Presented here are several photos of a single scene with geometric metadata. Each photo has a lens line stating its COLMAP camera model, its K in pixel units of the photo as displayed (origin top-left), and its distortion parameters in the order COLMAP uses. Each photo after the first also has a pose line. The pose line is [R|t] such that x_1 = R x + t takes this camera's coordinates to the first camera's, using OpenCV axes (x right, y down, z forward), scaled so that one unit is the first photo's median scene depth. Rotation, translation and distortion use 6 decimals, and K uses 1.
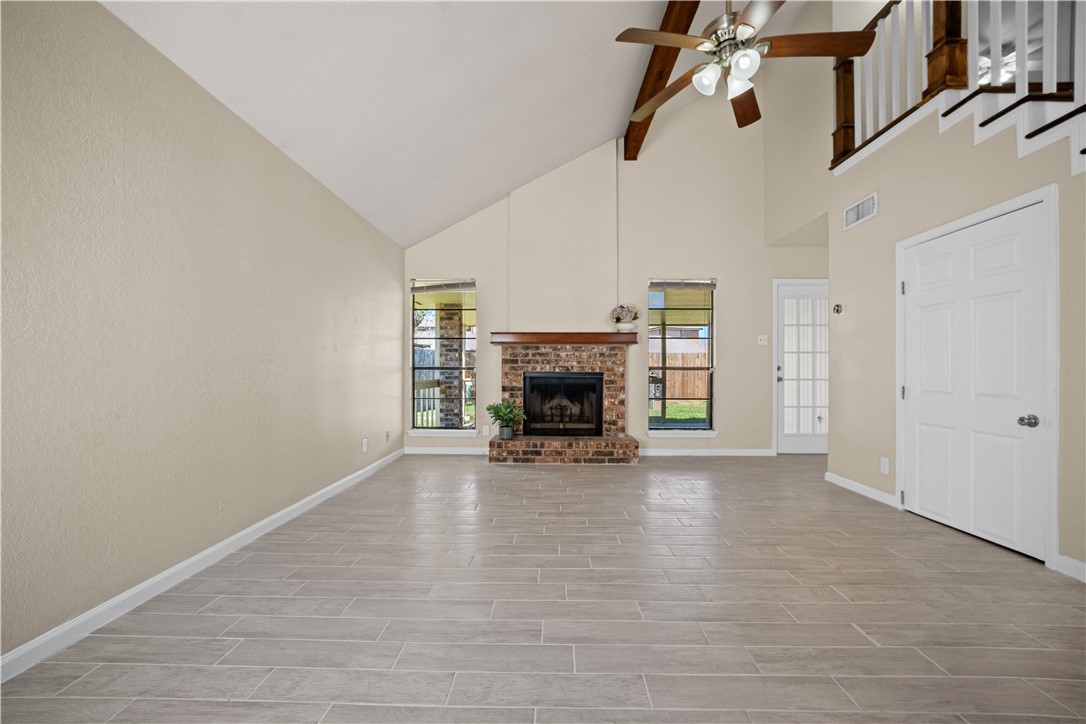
lens RADIAL K [[452.5, 0, 543.6], [0, 452.5, 365.8], [0, 0, 1]] dist [-0.013139, 0.000153]
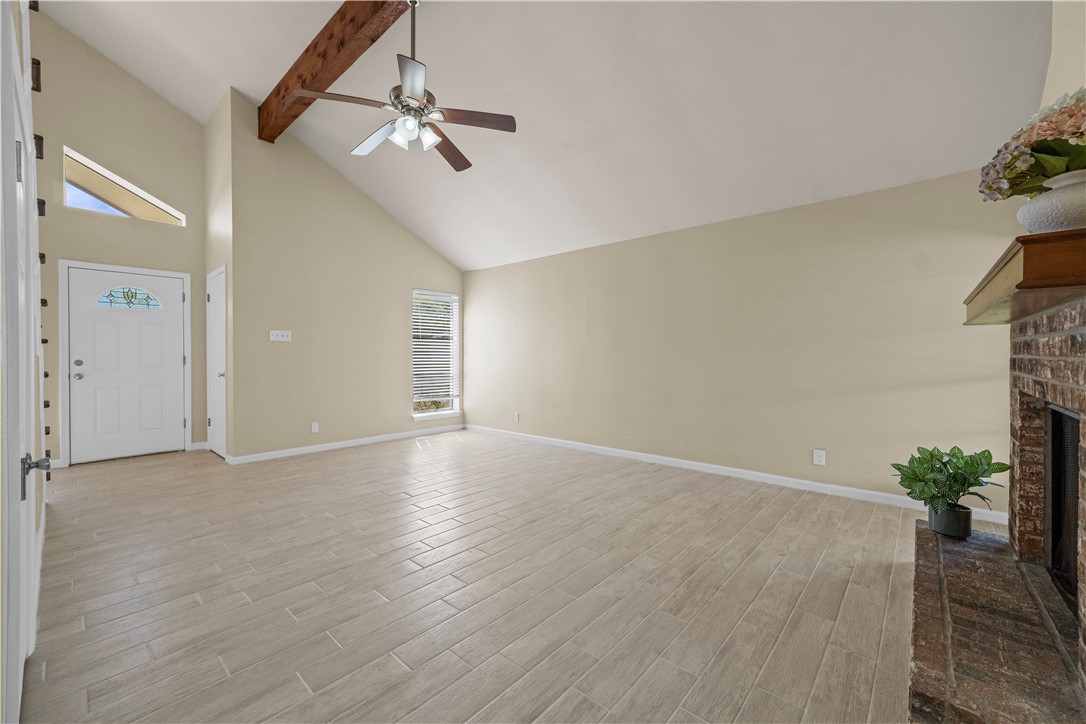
lens RADIAL K [[434.0, 0, 546.1], [0, 434.0, 361.9], [0, 0, 1]] dist [-0.011461, 0.007004]
pose [[-0.647598, 0.008939, -0.761930, 0.489063], [0.006935, 0.999959, 0.005837, -0.016704], [0.761951, -0.001504, -0.647633, 0.928895]]
